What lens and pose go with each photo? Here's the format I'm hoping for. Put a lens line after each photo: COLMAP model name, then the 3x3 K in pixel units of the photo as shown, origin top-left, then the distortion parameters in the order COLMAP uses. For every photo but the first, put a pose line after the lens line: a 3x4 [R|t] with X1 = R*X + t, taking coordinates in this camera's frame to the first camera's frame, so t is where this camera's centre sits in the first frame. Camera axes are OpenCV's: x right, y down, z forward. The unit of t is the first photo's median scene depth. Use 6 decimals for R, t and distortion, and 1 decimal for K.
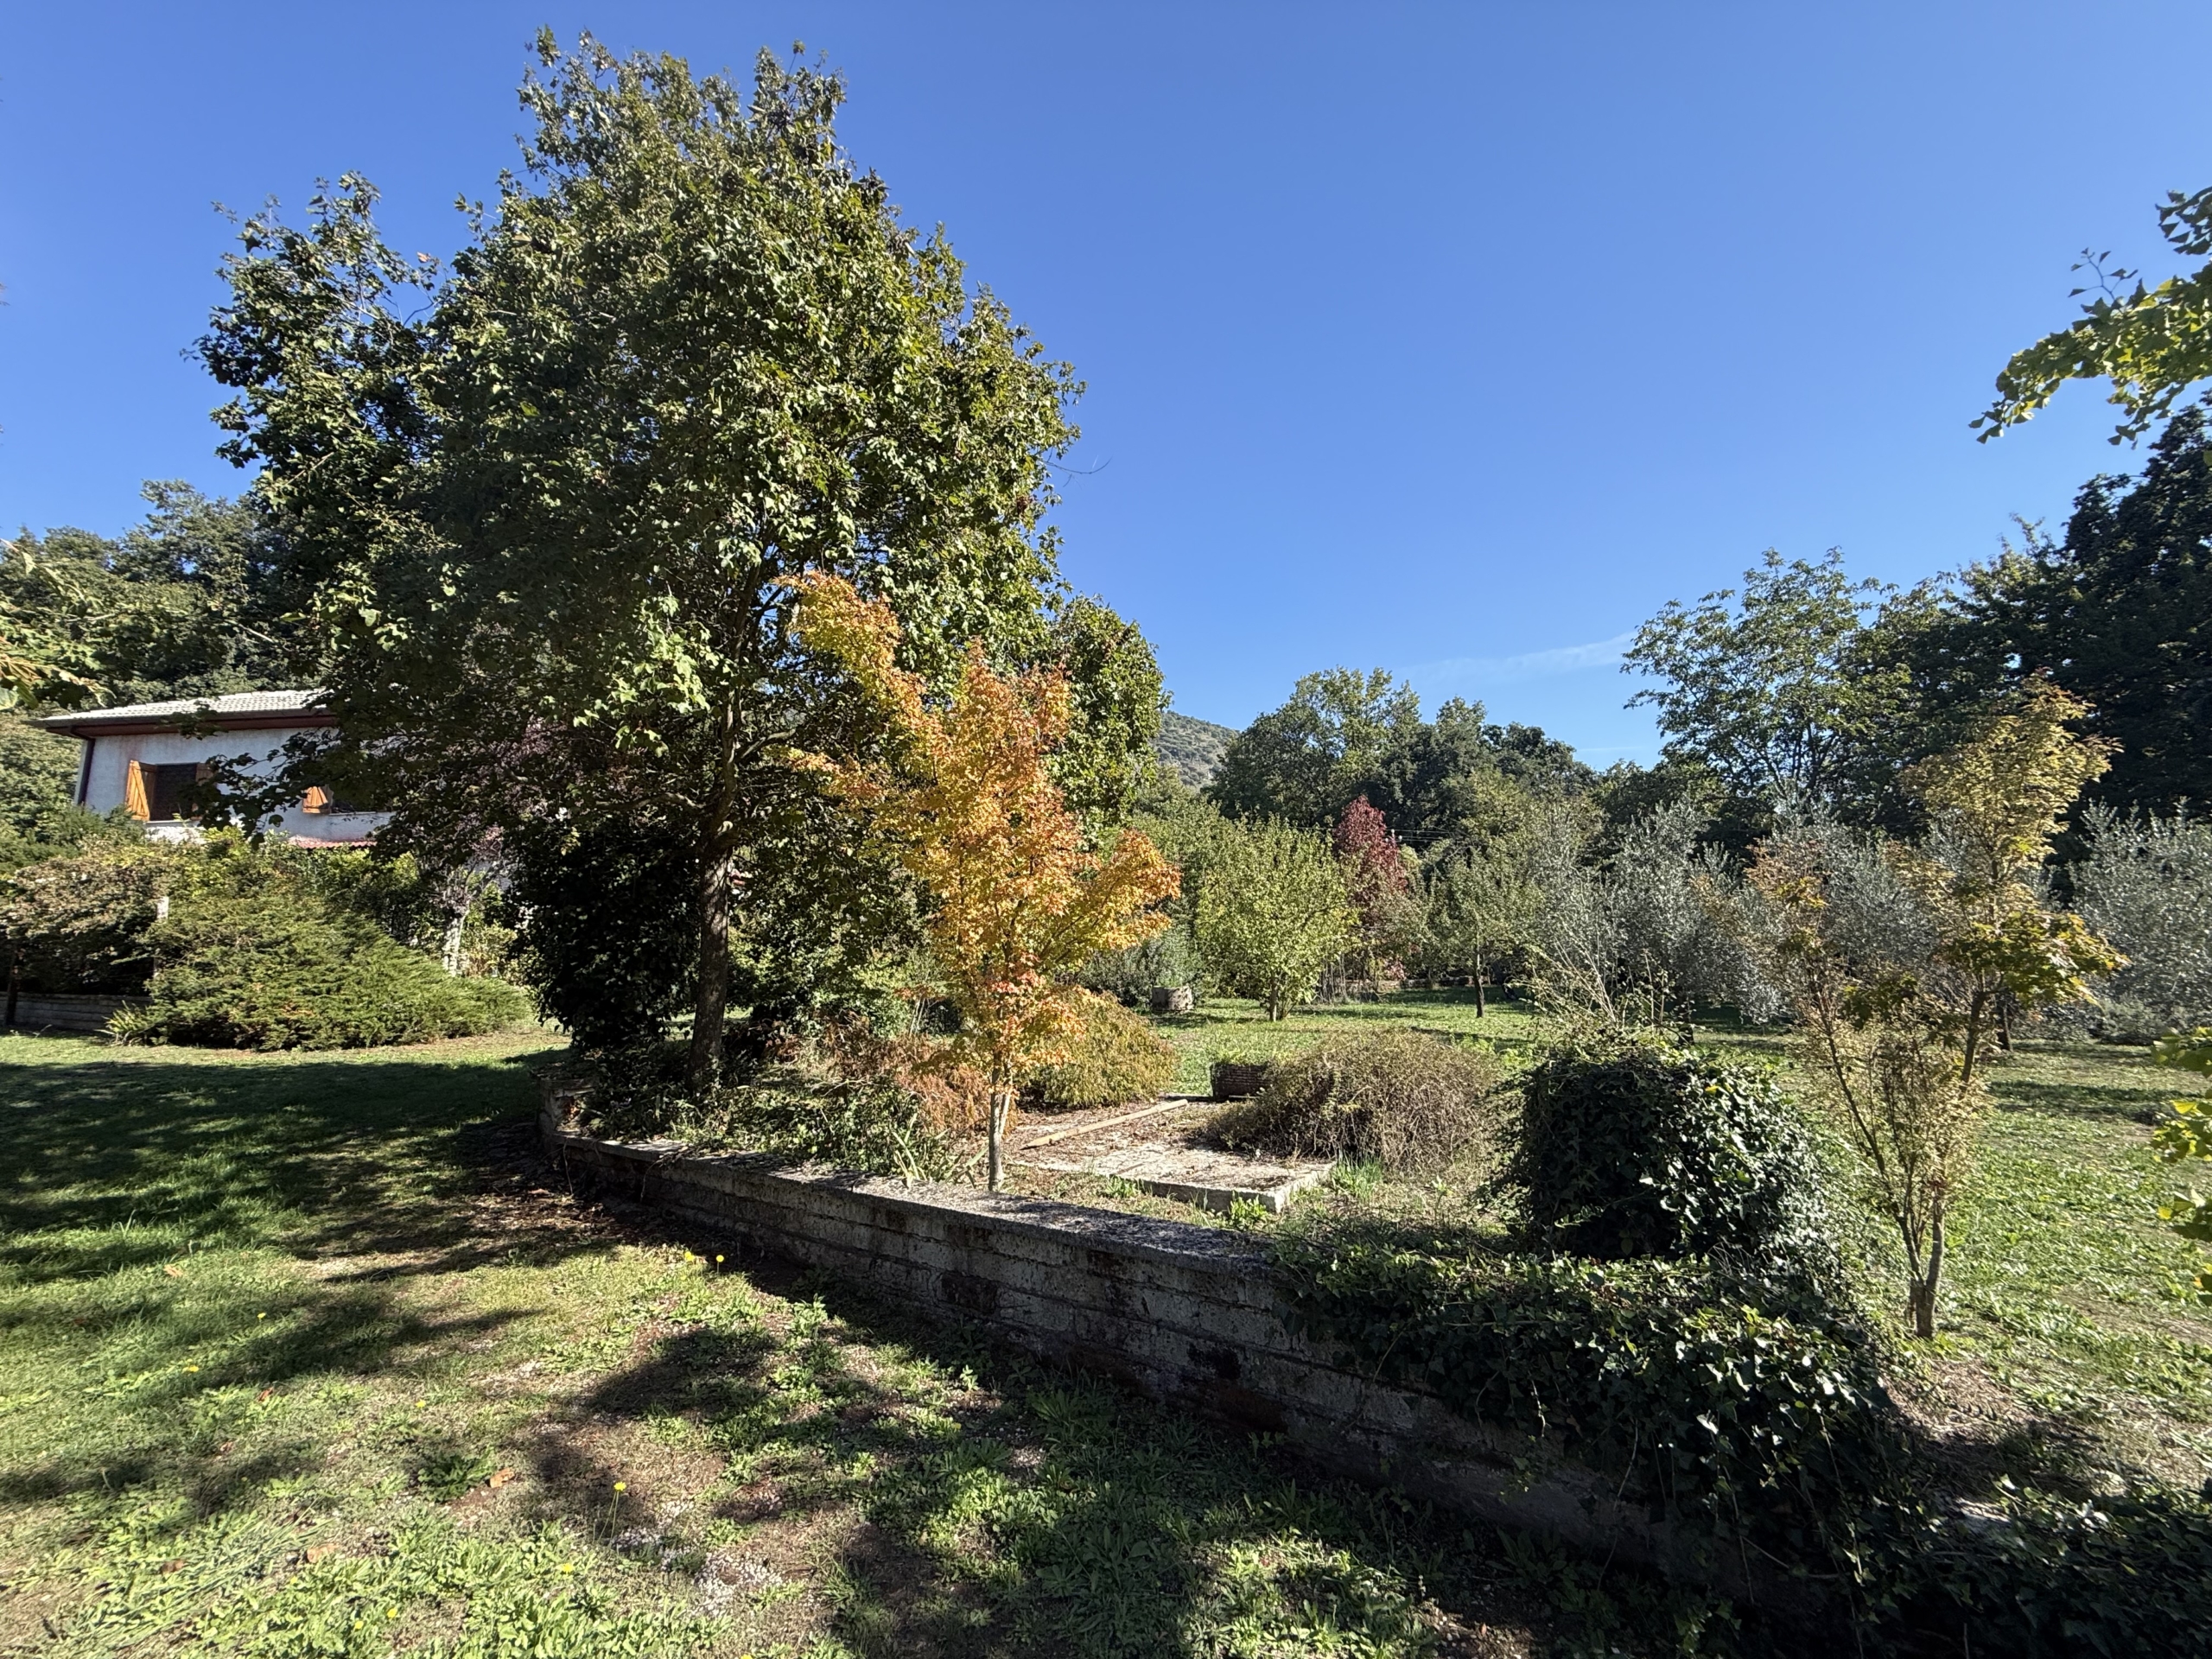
lens RADIAL K [[875.3, 0, 1099.1], [0, 875.3, 829.3], [0, 0, 1]] dist [-0.000685, -0.000485]
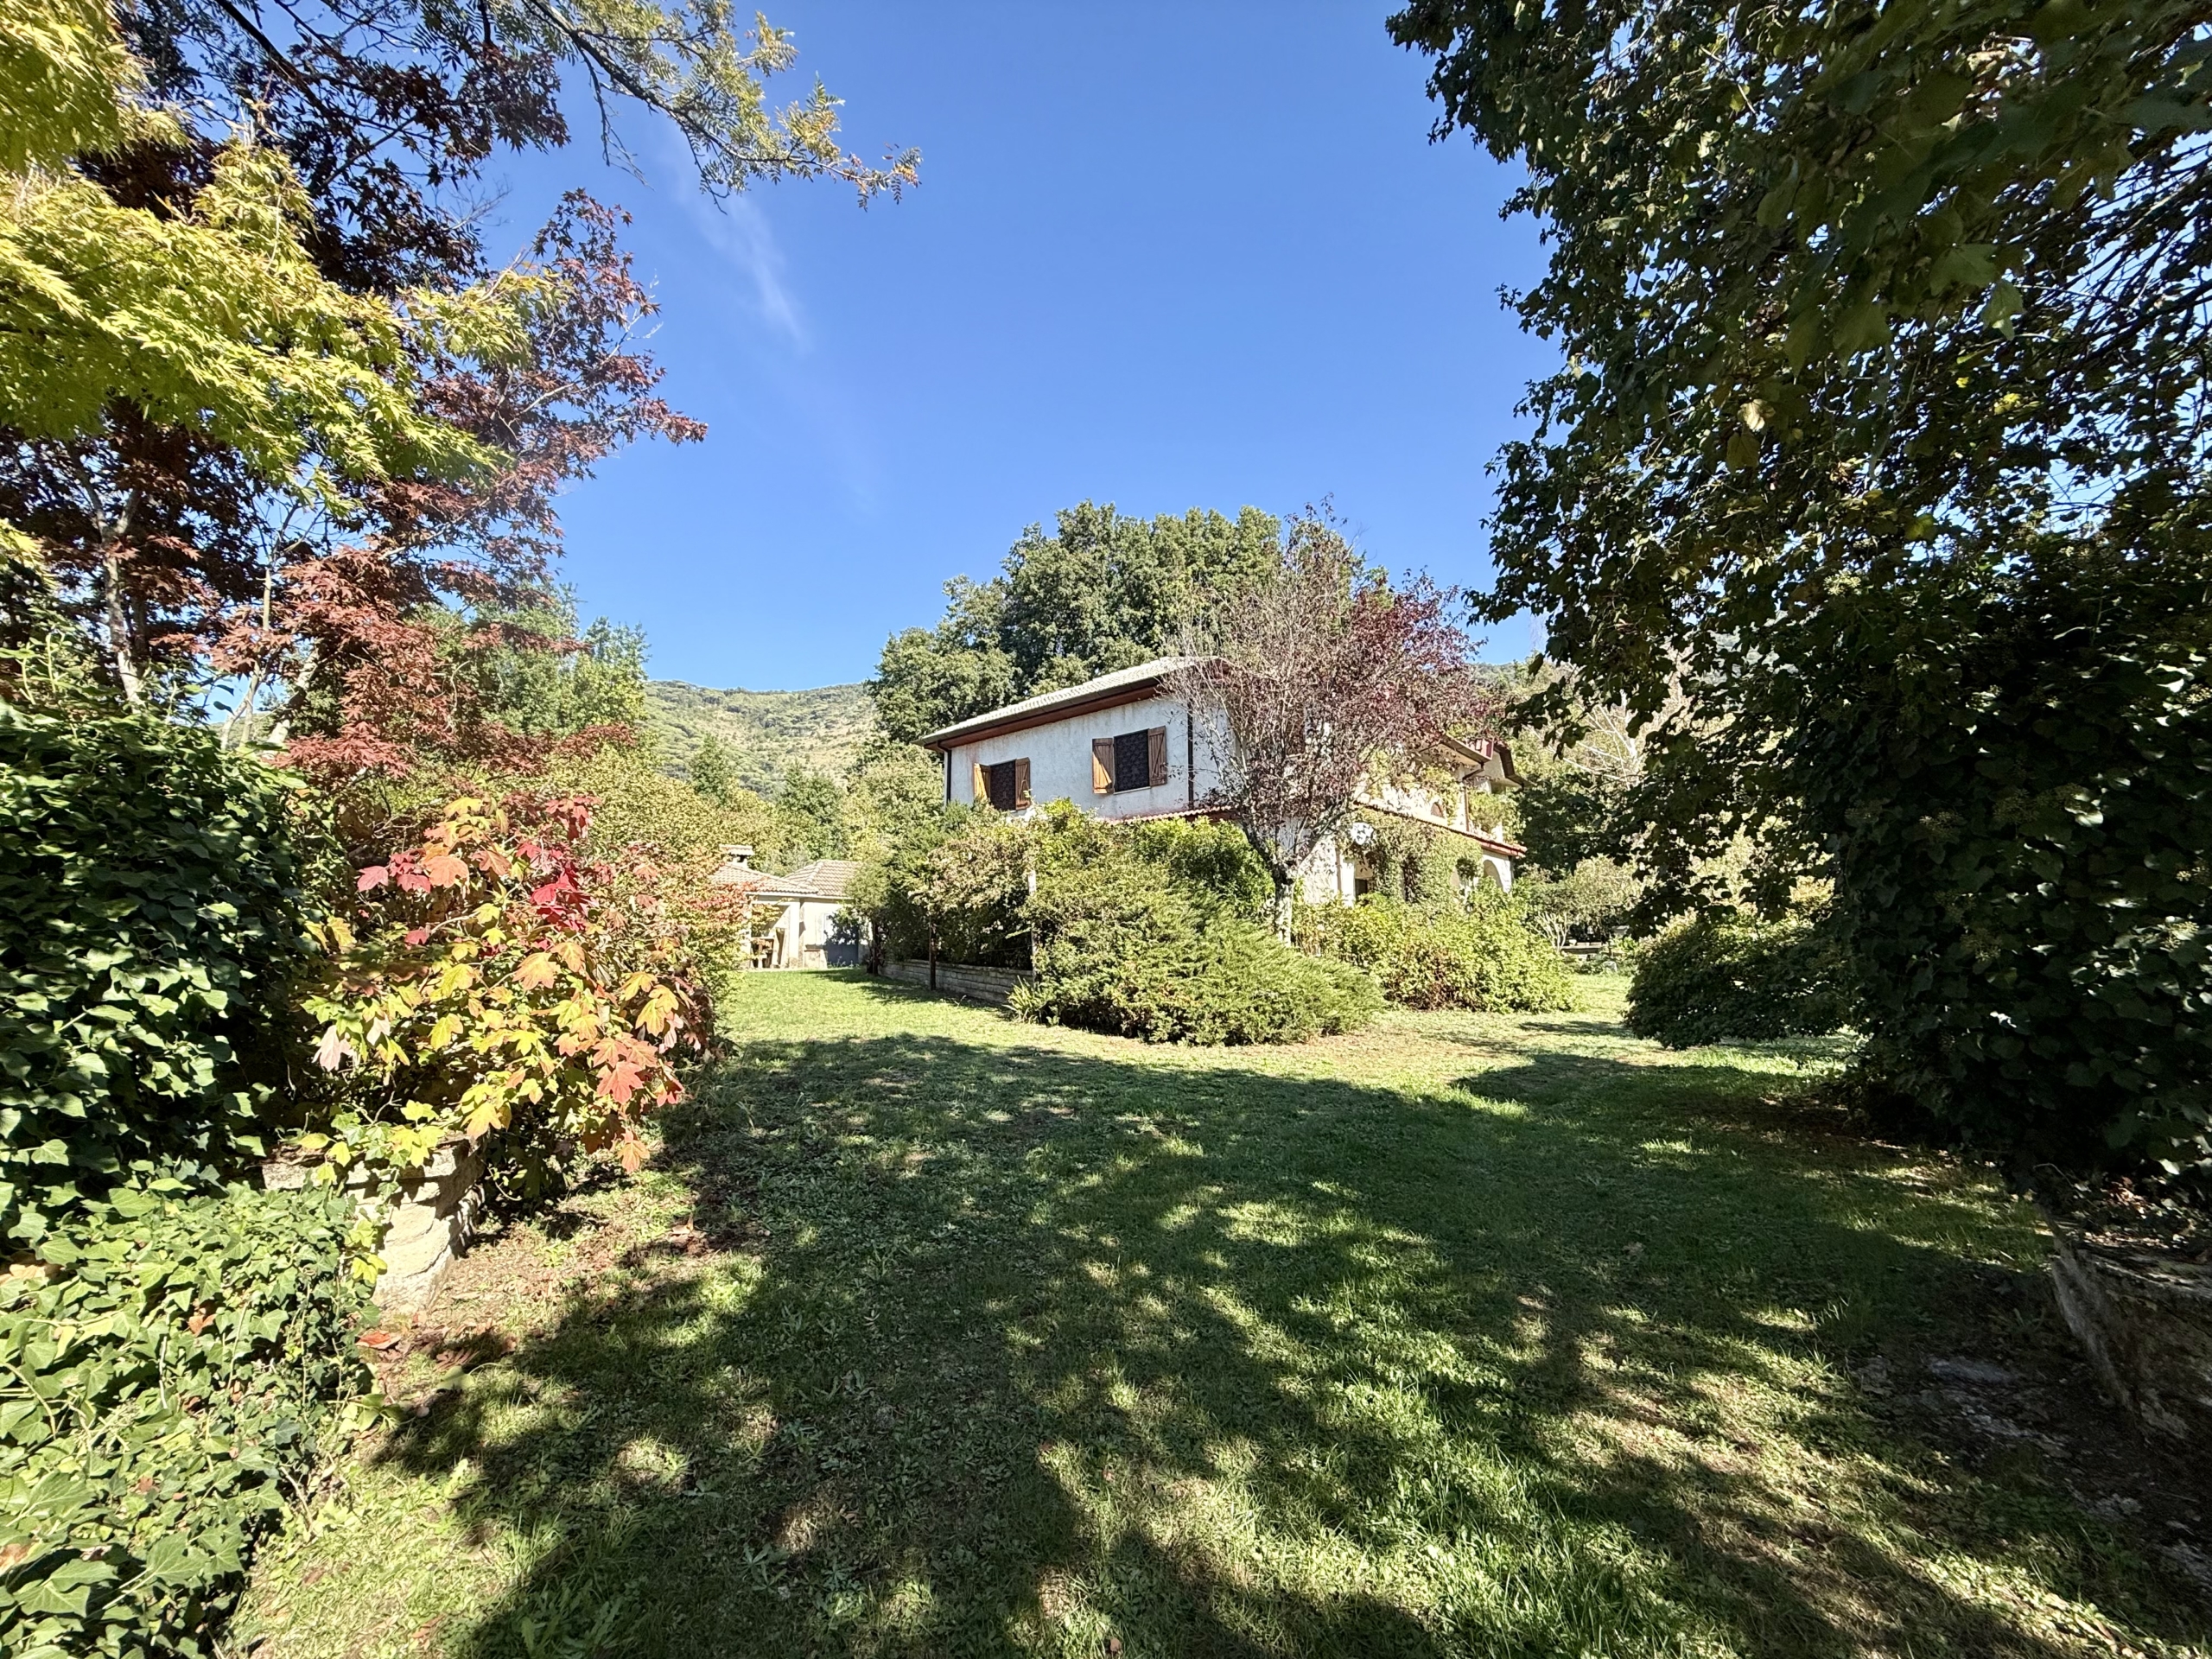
lens RADIAL K [[875.3, 0, 1099.1], [0, 875.3, 829.3], [0, 0, 1]] dist [-0.000685, -0.000485]
pose [[0.782678, -0.070191, -0.618456, -0.409776], [0.086276, 0.996264, -0.003884, 0.042967], [0.616418, -0.050317, 0.785810, 0.283150]]
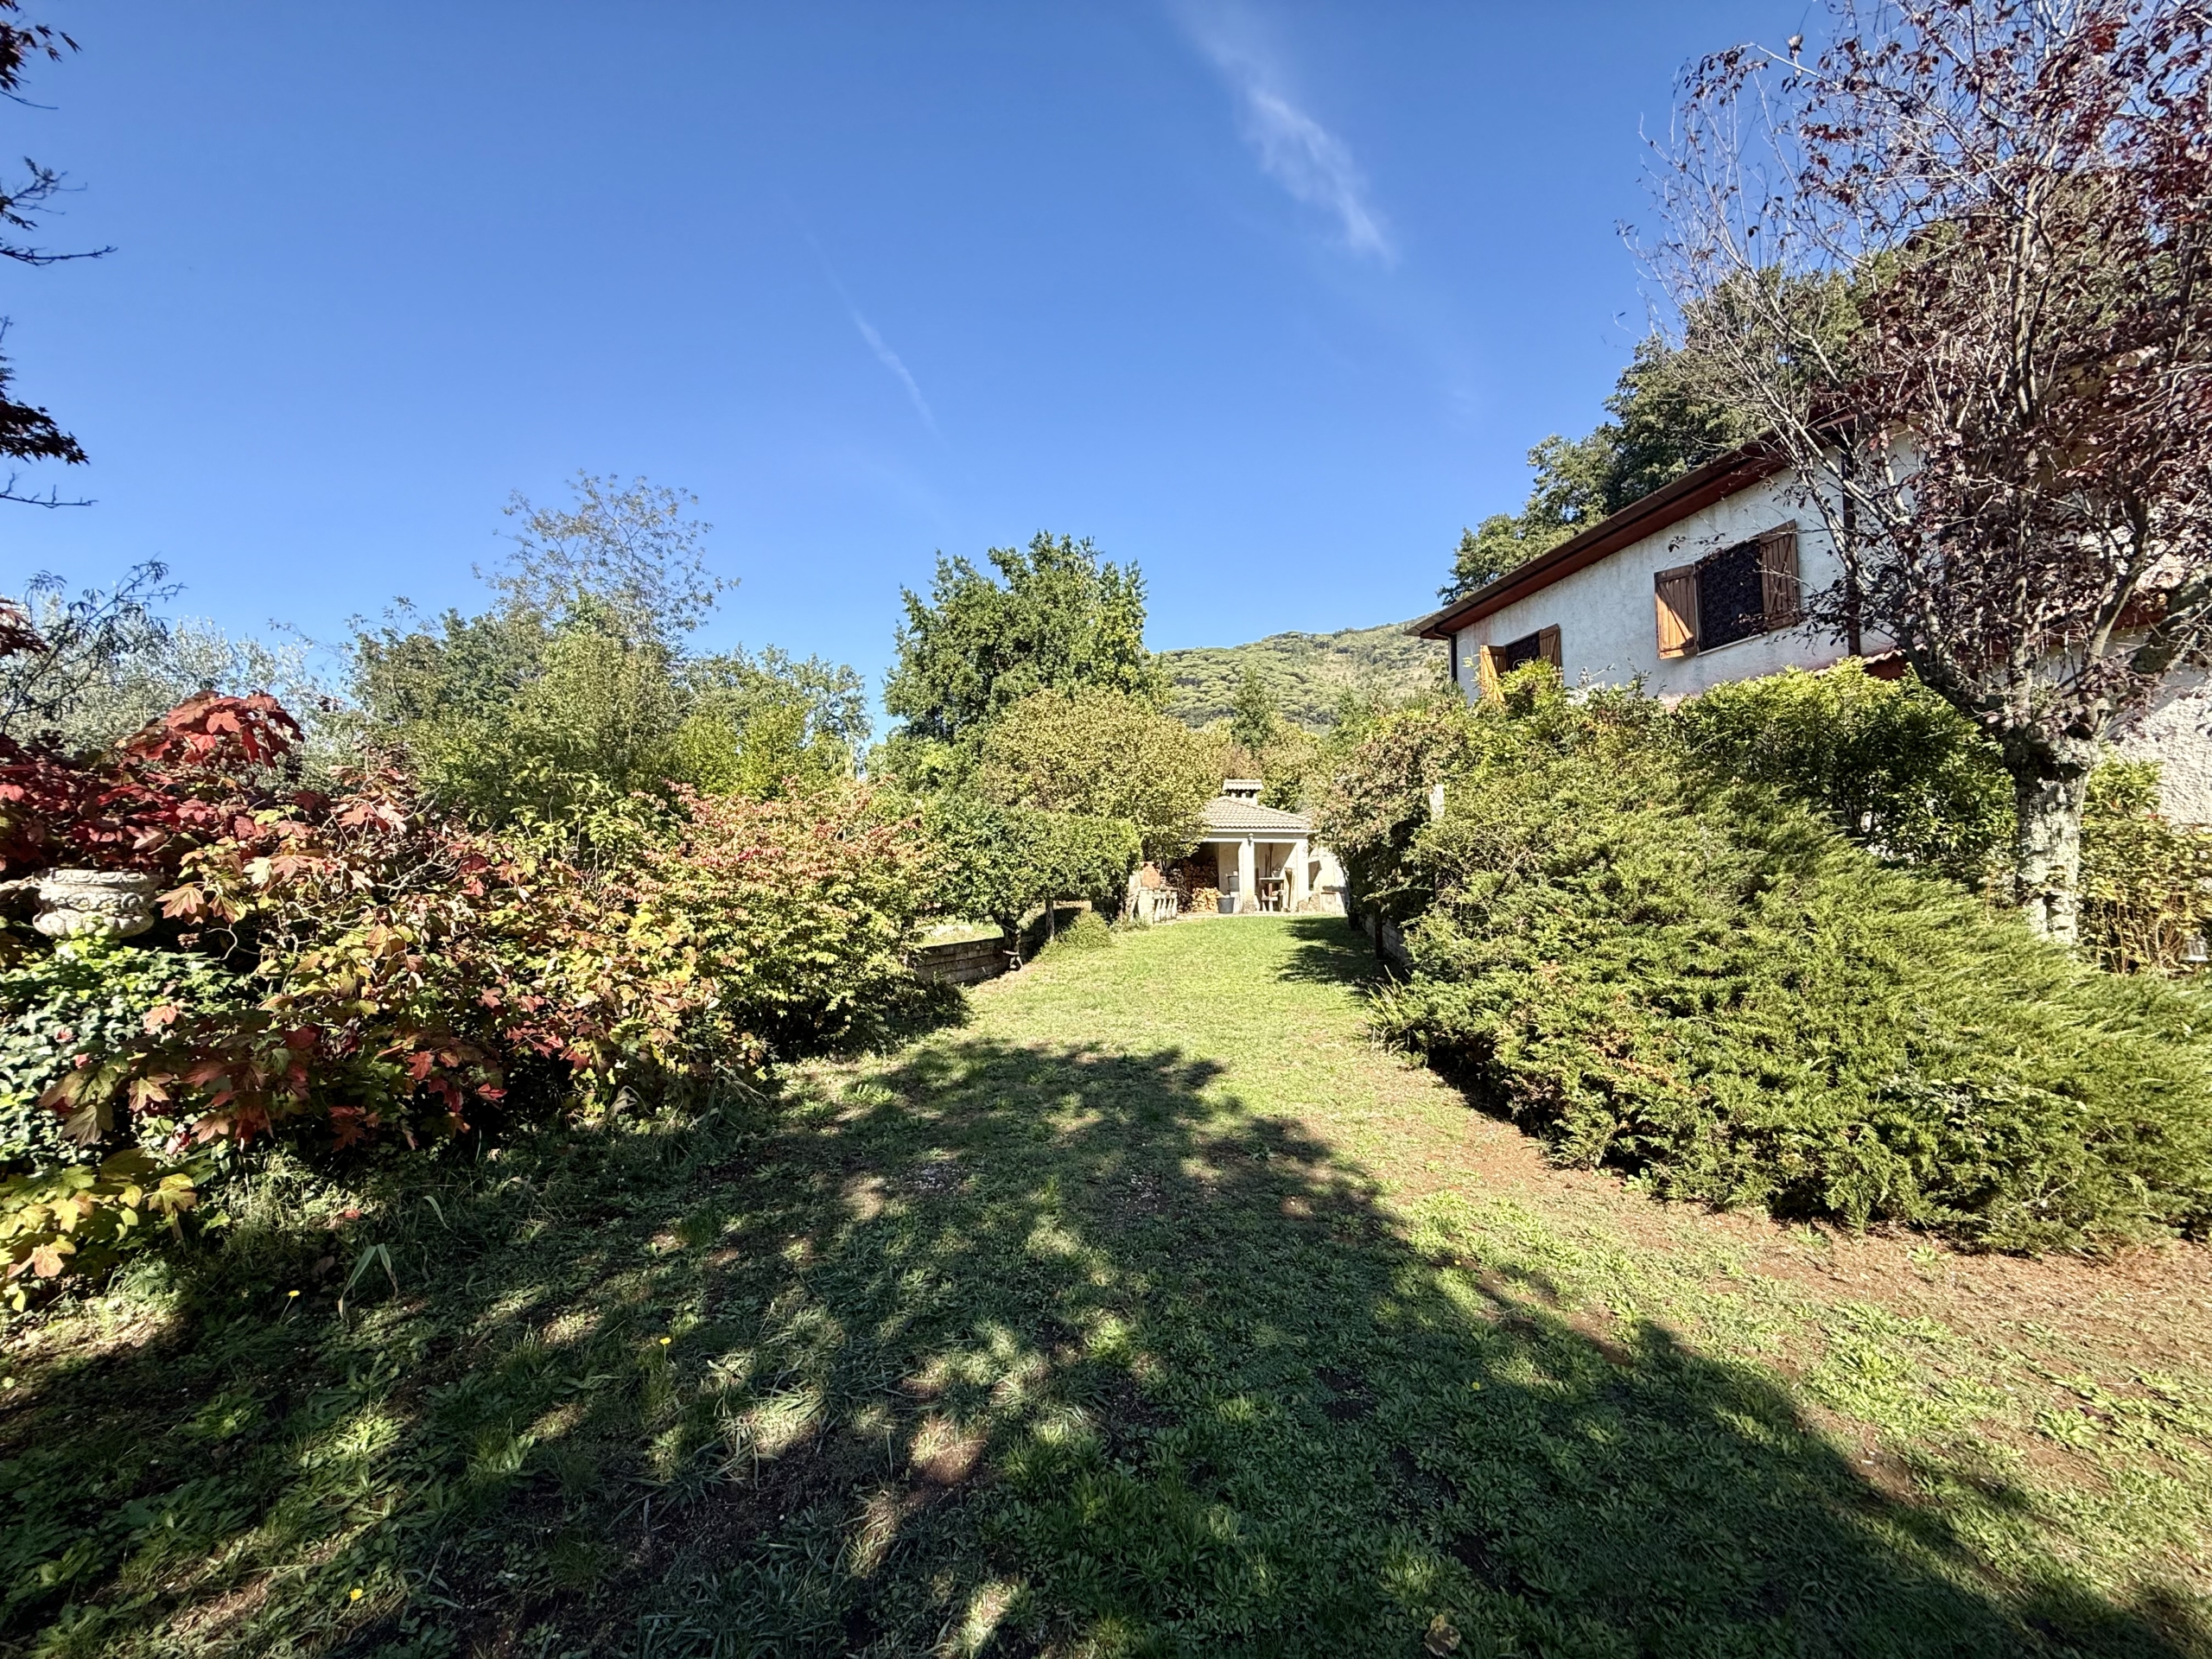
lens RADIAL K [[875.3, 0, 1099.1], [0, 875.3, 829.3], [0, 0, 1]] dist [-0.000685, -0.000485]
pose [[0.216198, -0.038829, -0.975577, -0.568709], [0.139470, 0.990190, -0.008502, 0.083051], [0.966337, -0.134226, 0.219492, 0.671233]]
